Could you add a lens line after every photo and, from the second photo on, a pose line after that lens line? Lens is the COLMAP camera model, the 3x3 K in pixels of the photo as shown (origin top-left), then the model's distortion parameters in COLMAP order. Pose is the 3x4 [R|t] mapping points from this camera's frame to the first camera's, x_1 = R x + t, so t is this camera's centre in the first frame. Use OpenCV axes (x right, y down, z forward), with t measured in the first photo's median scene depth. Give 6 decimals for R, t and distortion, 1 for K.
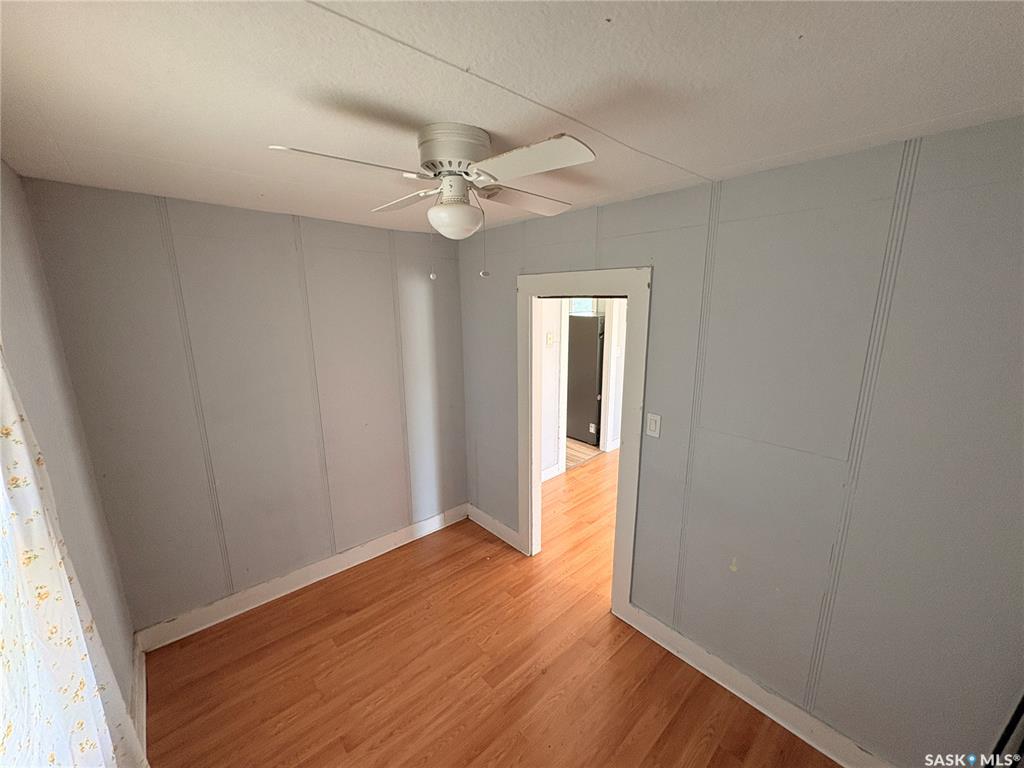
lens RADIAL K [[407.6, 0, 511.7], [0, 407.6, 382.4], [0, 0, 1]] dist [0.000023, 0.000503]
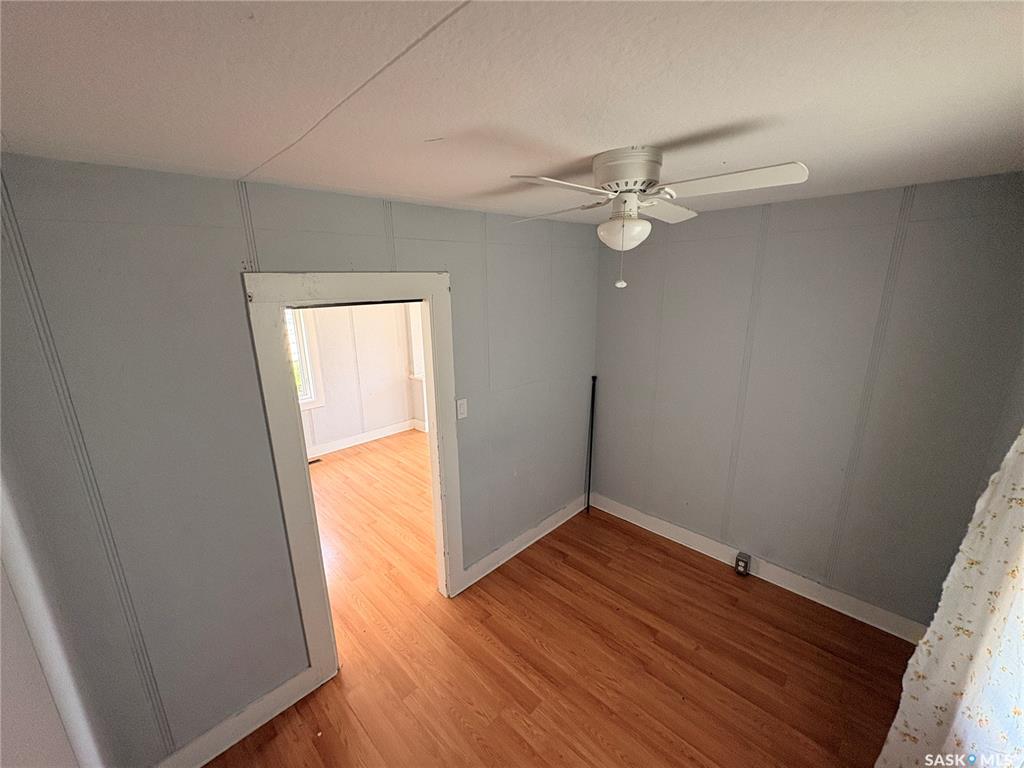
lens RADIAL K [[407.6, 0, 511.7], [0, 407.6, 382.4], [0, 0, 1]] dist [0.000023, 0.000503]
pose [[-0.053223, -0.233868, 0.970811, -0.739568], [0.227874, 0.943693, 0.239828, -0.203965], [-0.972235, 0.233987, 0.003066, 0.803736]]
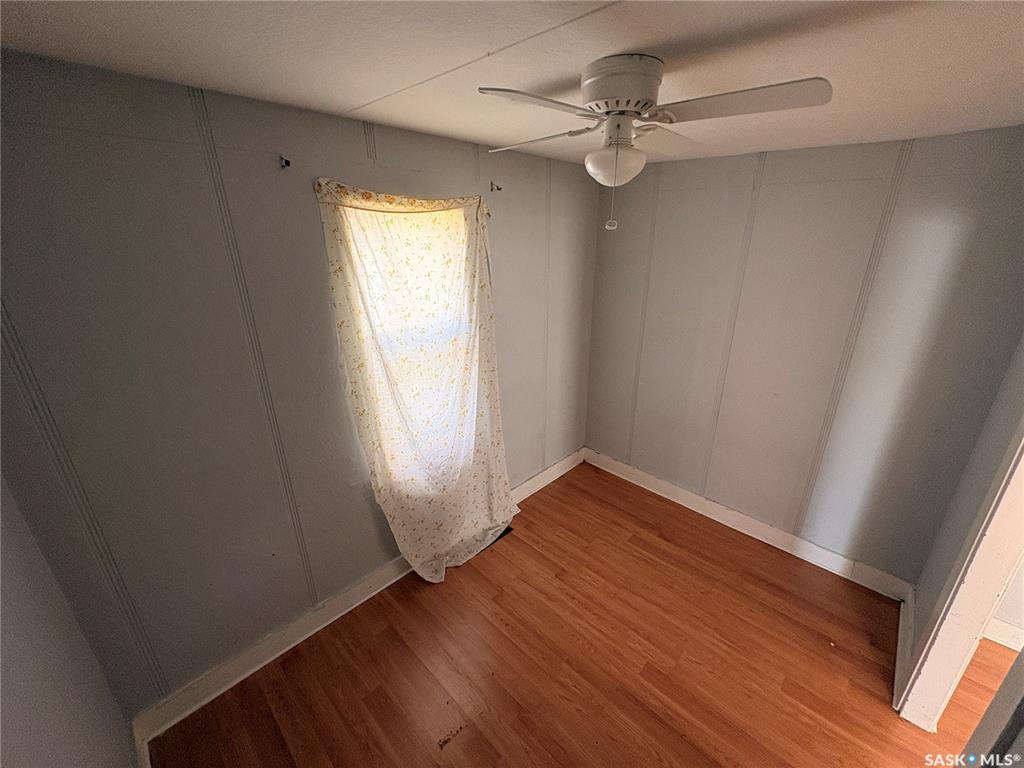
lens RADIAL K [[407.6, 0, 511.7], [0, 407.6, 382.4], [0, 0, 1]] dist [0.000023, 0.000503]
pose [[0.075913, 0.346166, -0.935097, 0.528051], [-0.207623, 0.922735, 0.324735, -0.111704], [0.975259, 0.169496, 0.141919, 0.416690]]
